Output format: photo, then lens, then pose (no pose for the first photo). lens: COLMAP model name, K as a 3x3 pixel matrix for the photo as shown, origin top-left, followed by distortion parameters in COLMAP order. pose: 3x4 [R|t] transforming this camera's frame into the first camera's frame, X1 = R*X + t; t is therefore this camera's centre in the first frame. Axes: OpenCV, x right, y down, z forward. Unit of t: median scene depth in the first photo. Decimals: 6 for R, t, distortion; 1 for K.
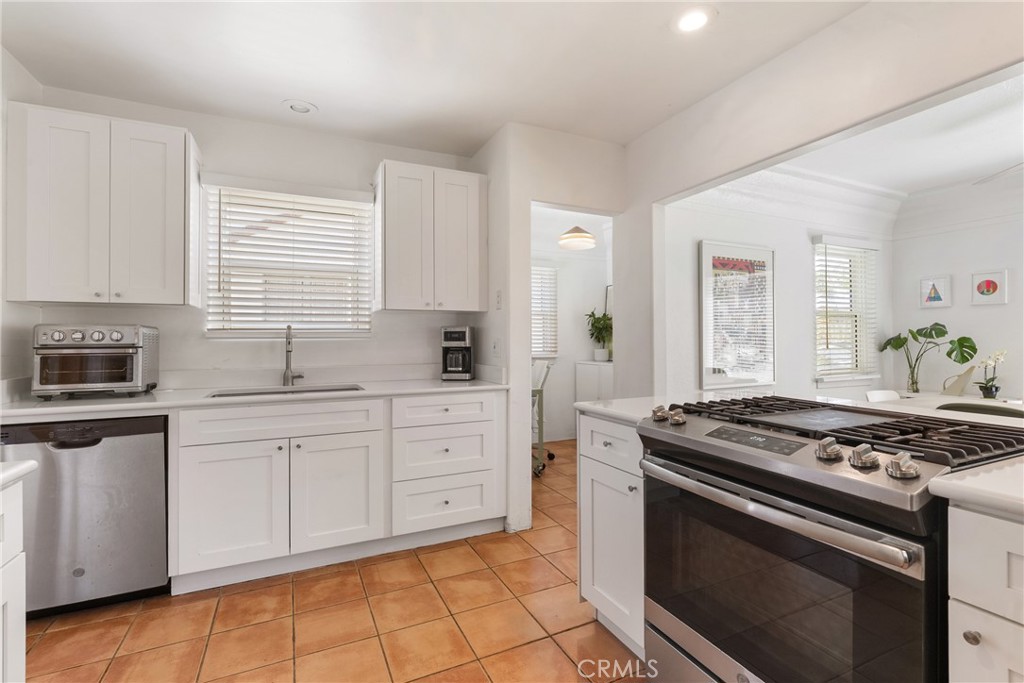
lens RADIAL K [[466.5, 0, 517.4], [0, 466.5, 337.4], [0, 0, 1]] dist [-0.006469, 0.000859]
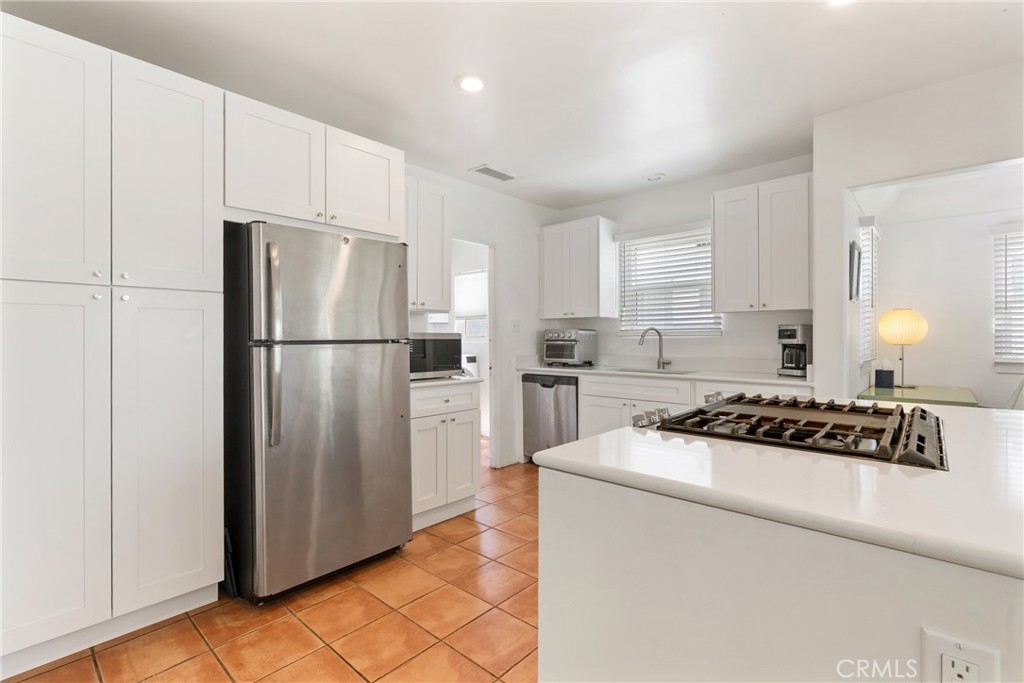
lens RADIAL K [[466.5, 0, 503.3], [0, 466.5, 338.0], [0, 0, 1]] dist [-0.006469, 0.000859]
pose [[0.358802, 0.003783, -0.933406, 0.616304], [0.005451, 0.999966, 0.006149, -0.003115], [0.933398, -0.007295, 0.358769, 0.025192]]
